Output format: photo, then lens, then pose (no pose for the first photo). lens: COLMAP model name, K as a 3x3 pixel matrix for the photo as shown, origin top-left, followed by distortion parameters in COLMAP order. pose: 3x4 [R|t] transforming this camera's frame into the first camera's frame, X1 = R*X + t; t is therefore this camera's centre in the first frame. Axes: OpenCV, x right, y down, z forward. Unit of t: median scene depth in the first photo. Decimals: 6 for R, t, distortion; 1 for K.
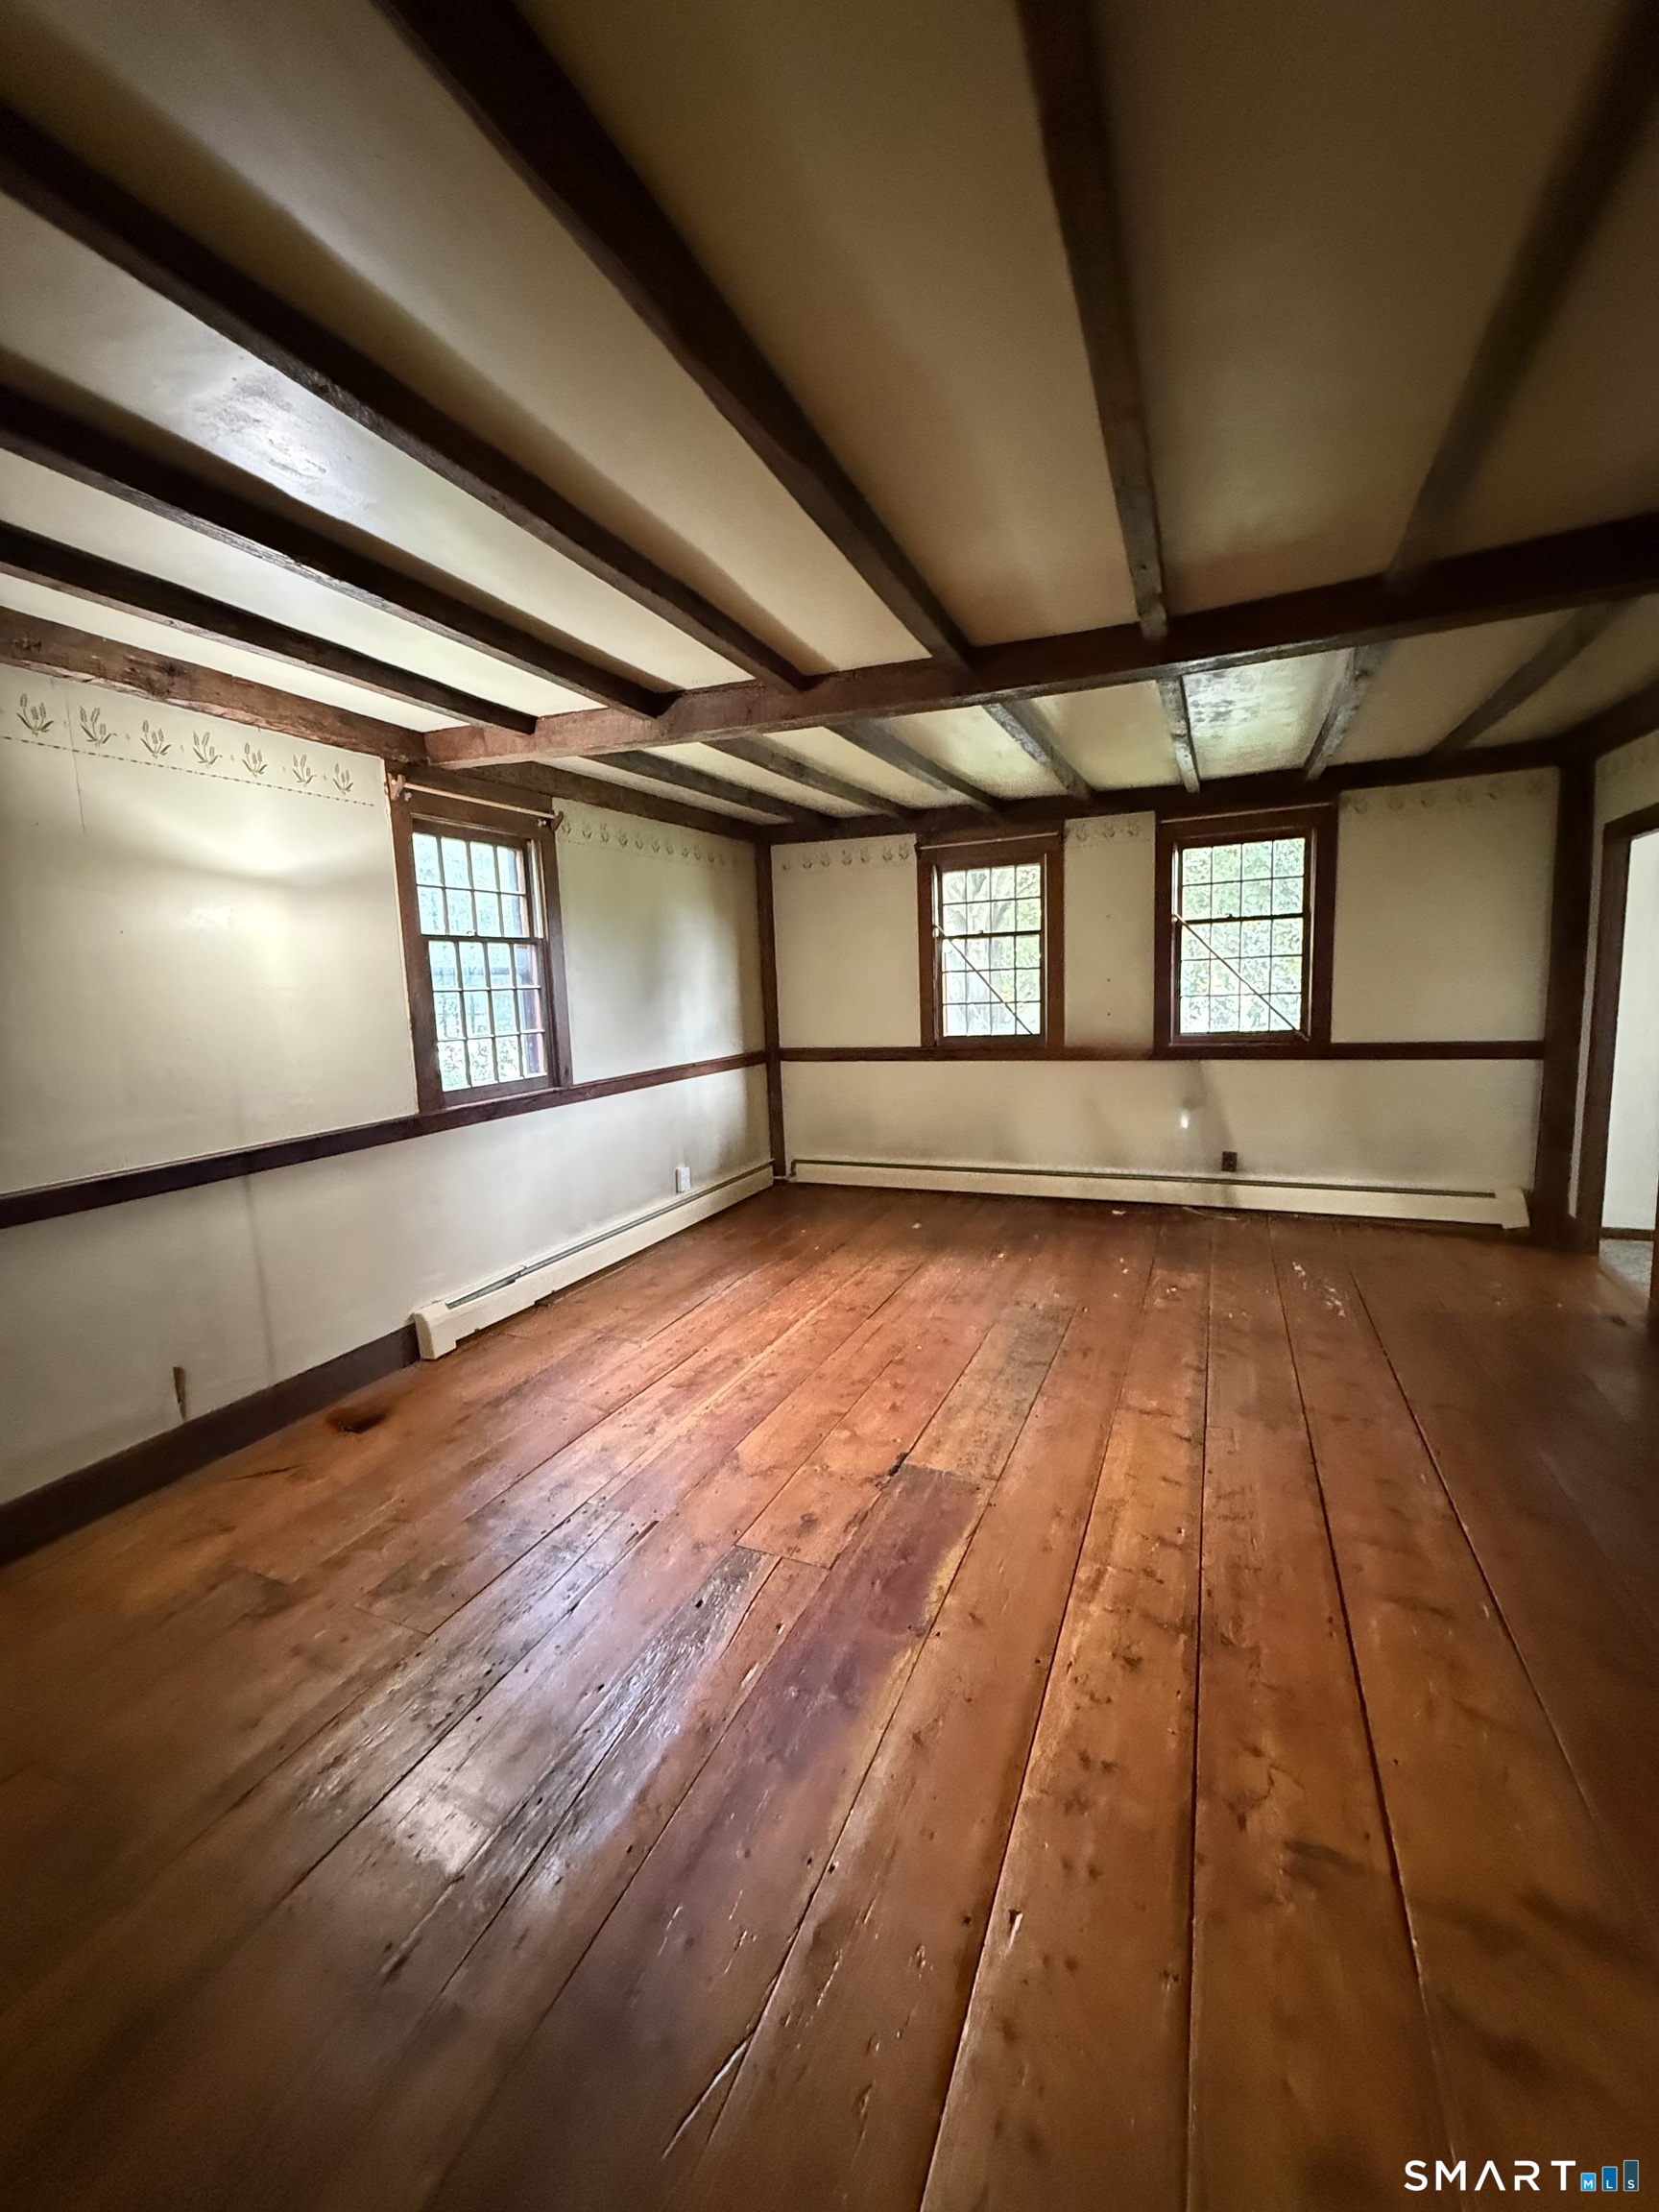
lens RADIAL K [[882.2, 0, 830.2], [0, 882.2, 1095.3], [0, 0, 1]] dist [-0.002984, -0.000101]
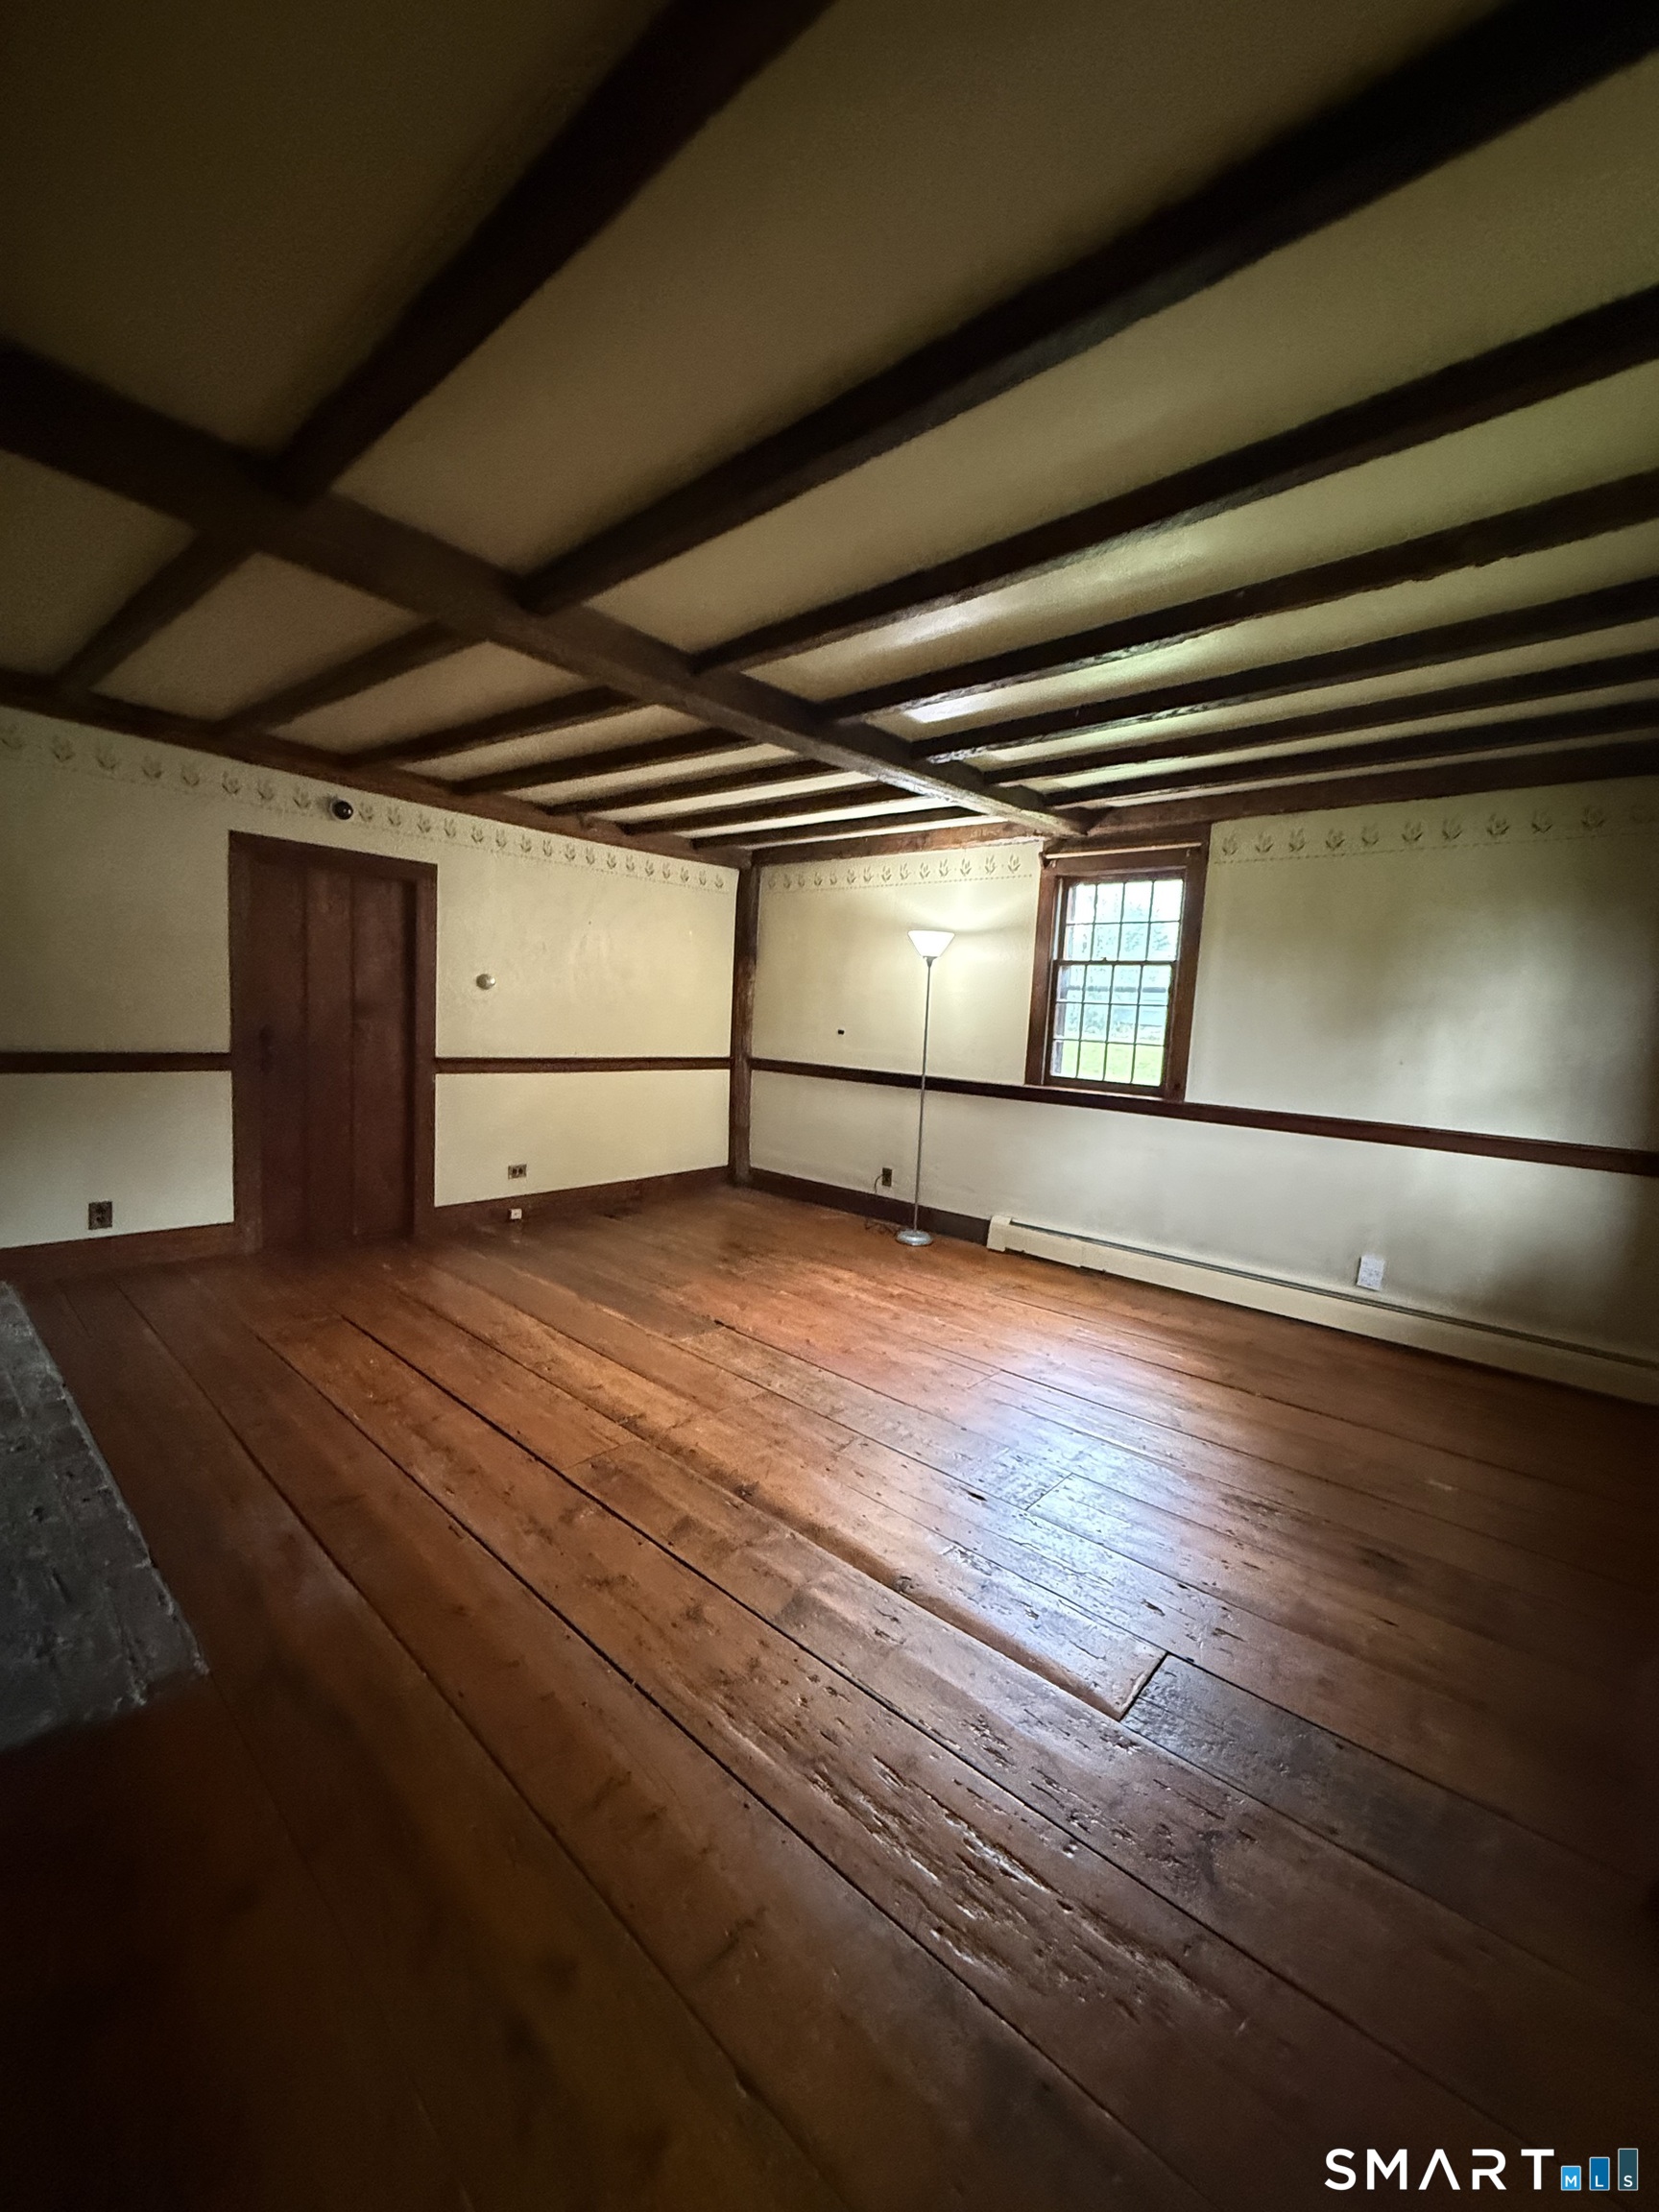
lens RADIAL K [[882.2, 0, 830.2], [0, 882.2, 1095.3], [0, 0, 1]] dist [-0.002984, -0.000101]
pose [[-0.303373, 0.114757, -0.945937, 0.821689], [-0.161818, 0.972097, 0.169828, -0.129242], [0.939031, 0.204591, -0.276338, 0.917840]]
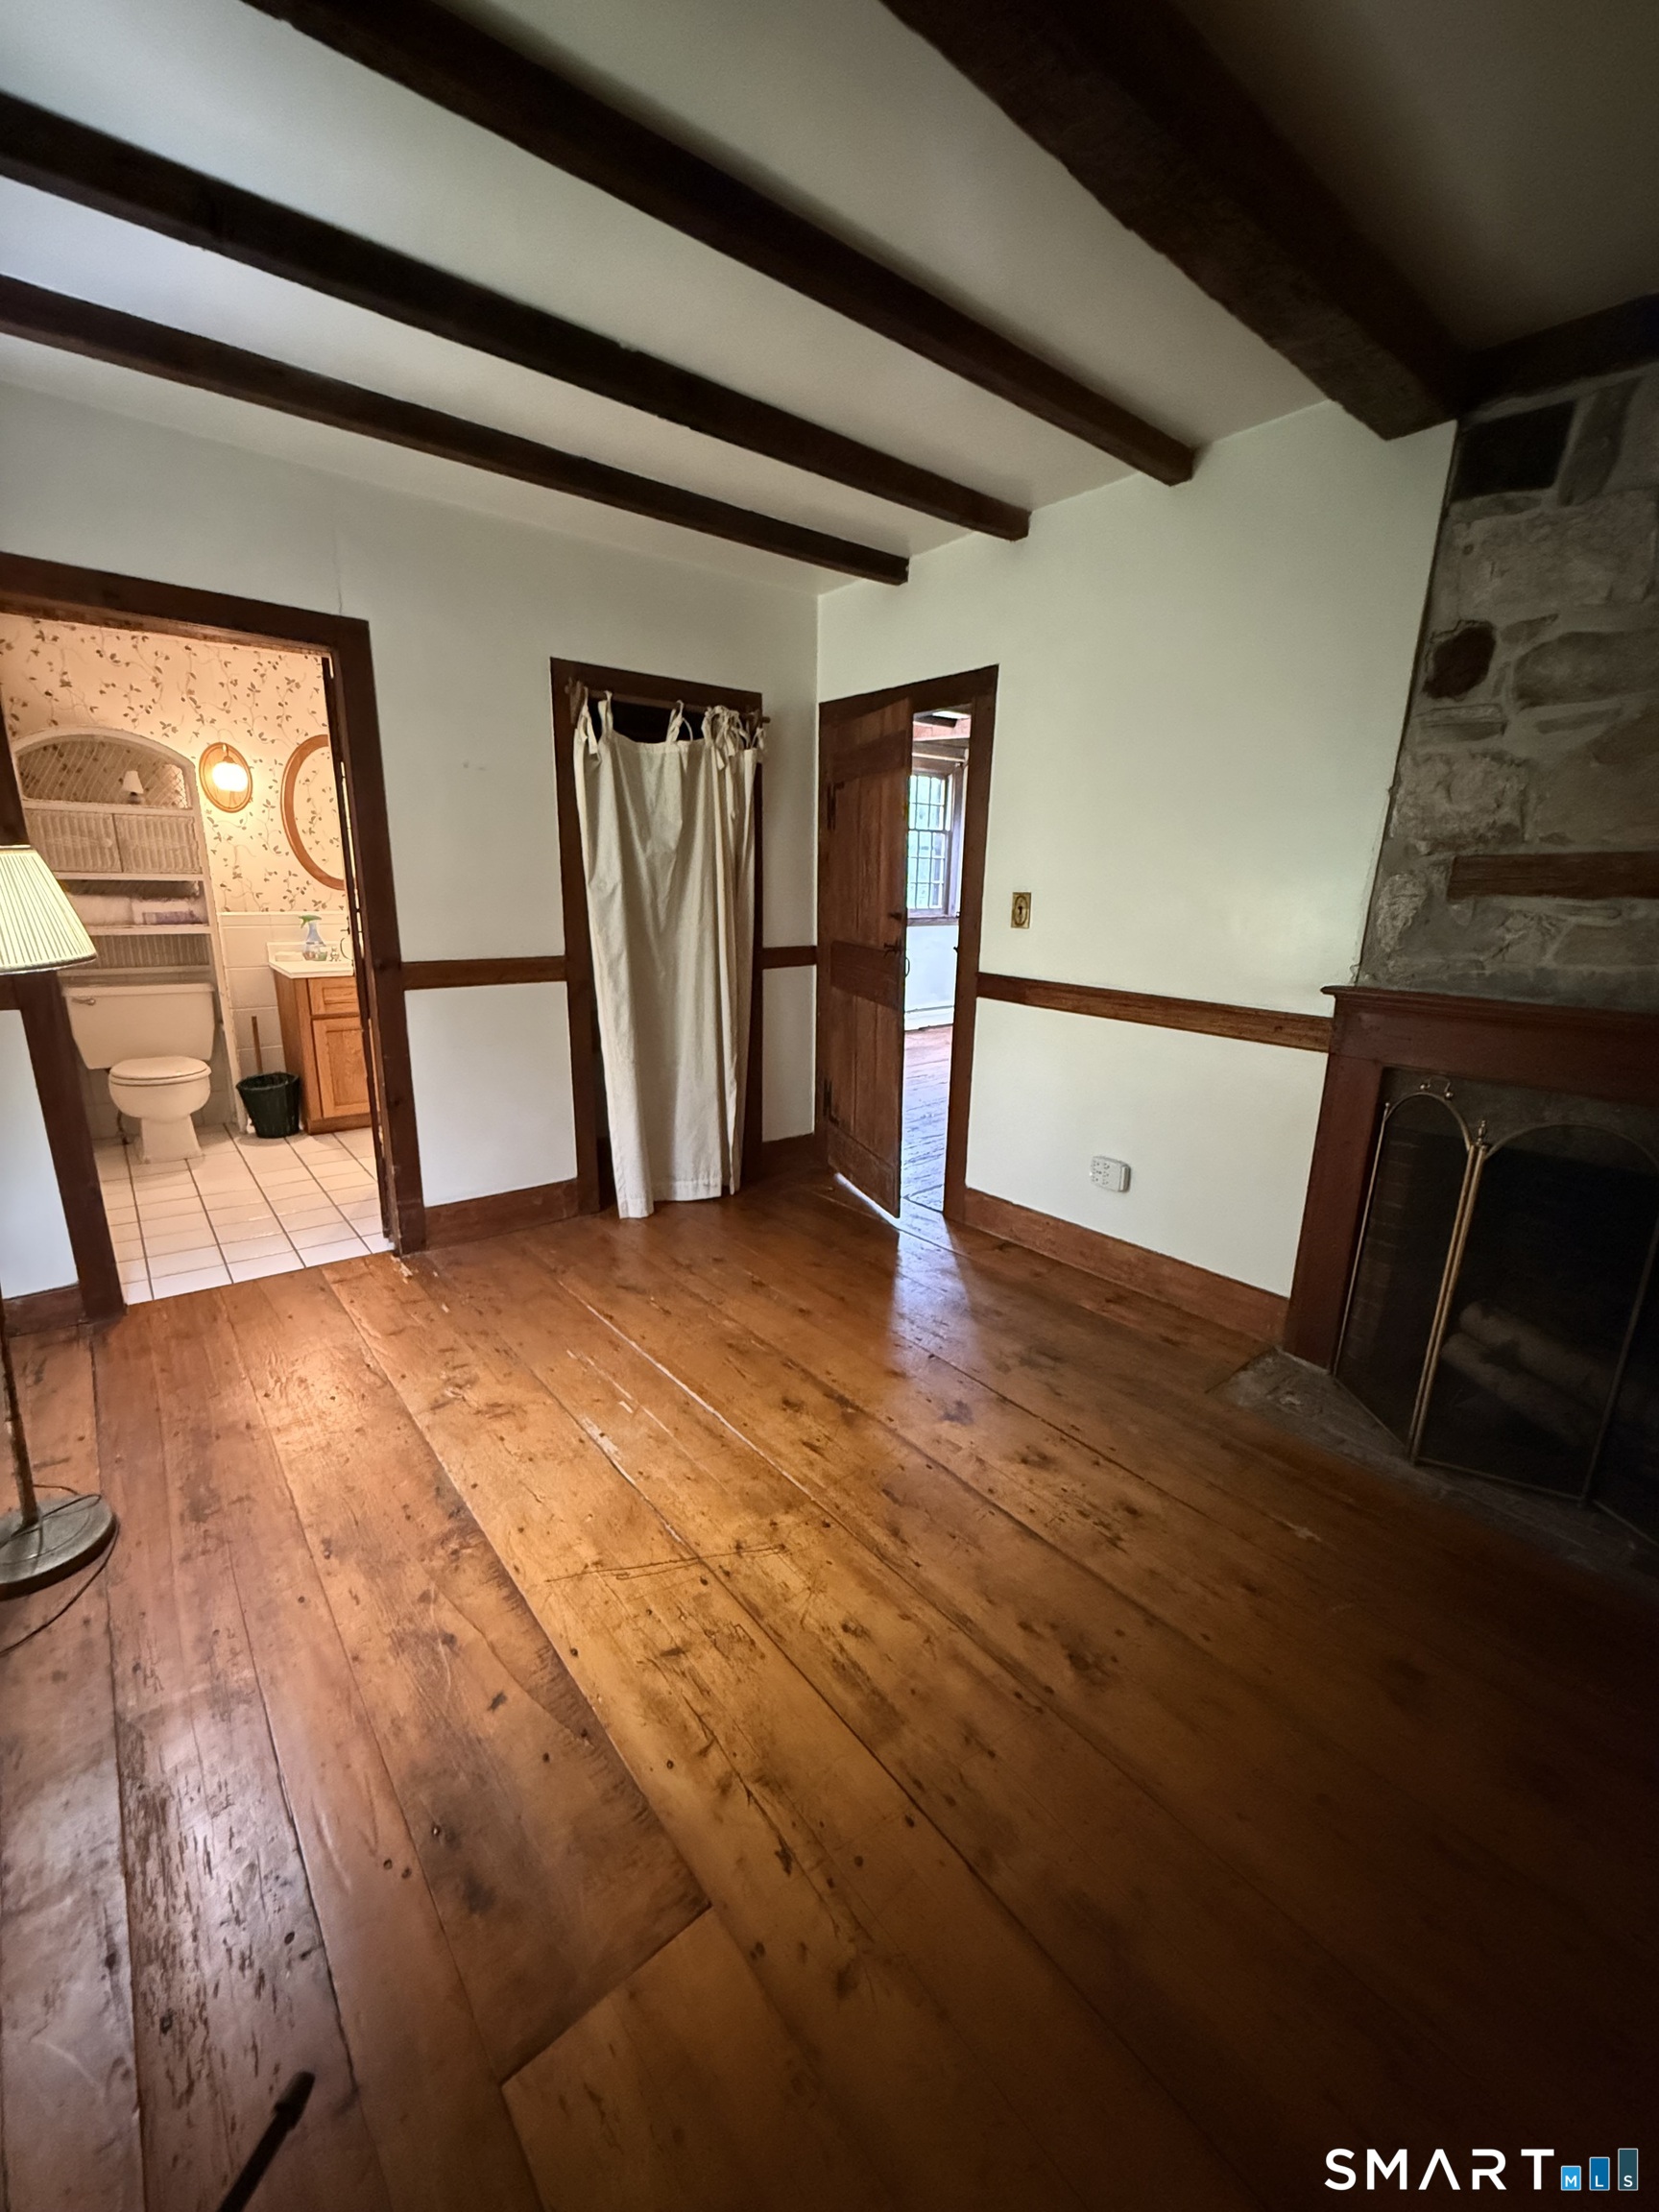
lens RADIAL K [[882.5, 0, 826.7], [0, 882.5, 1102.2], [0, 0, 1]] dist [0.000152, -0.000243]
pose [[0.889846, 0.173067, -0.422163, 0.302861], [-0.115127, 0.980496, 0.159290, 0.108709], [0.441497, -0.093142, 0.892415, -0.756948]]
